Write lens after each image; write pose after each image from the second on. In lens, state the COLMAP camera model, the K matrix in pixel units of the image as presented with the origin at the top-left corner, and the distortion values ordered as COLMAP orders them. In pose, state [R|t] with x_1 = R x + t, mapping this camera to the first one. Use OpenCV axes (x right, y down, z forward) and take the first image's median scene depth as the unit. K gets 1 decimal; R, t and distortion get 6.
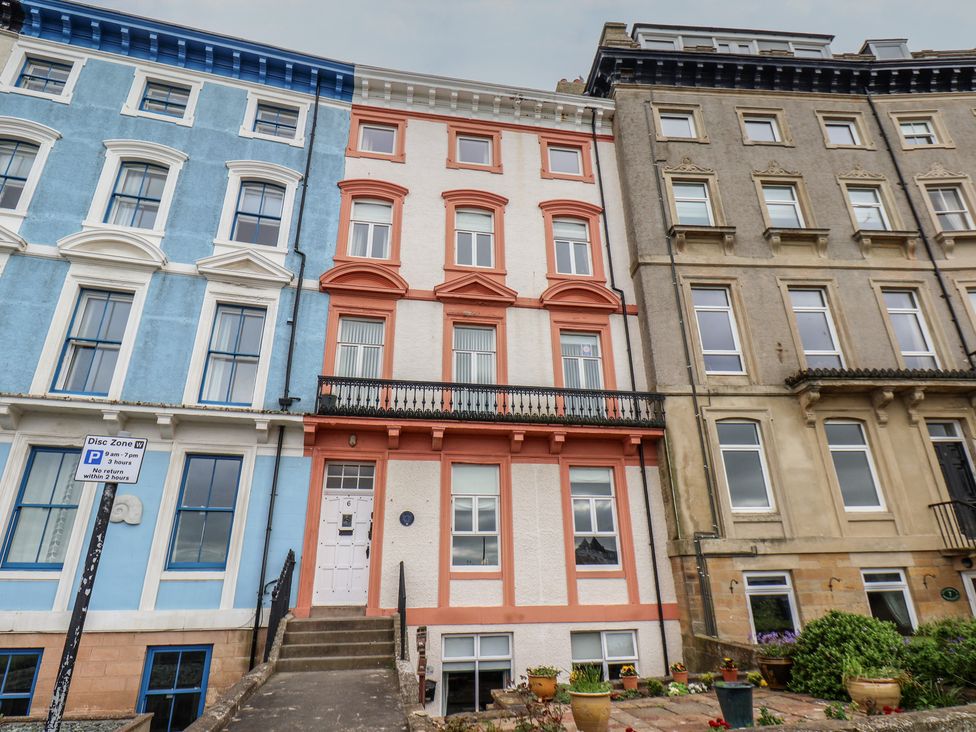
lens RADIAL K [[526.1, 0, 487.5], [0, 526.1, 369.2], [0, 0, 1]] dist [0.008685, -0.008737]
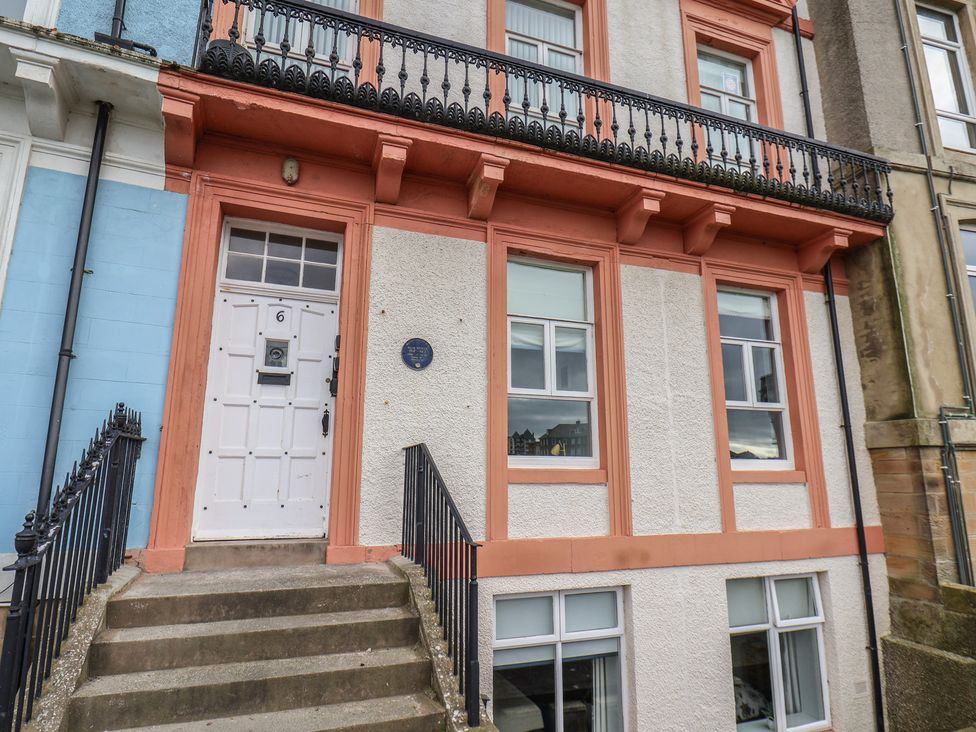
lens RADIAL K [[526.1, 0, 485.4], [0, 526.1, 361.4], [0, 0, 1]] dist [0.008685, -0.008737]
pose [[0.985235, 0.049852, 0.163789, -0.167080], [-0.078289, 0.981973, 0.172044, 0.205644], [-0.152260, -0.182327, 0.971377, 0.547170]]
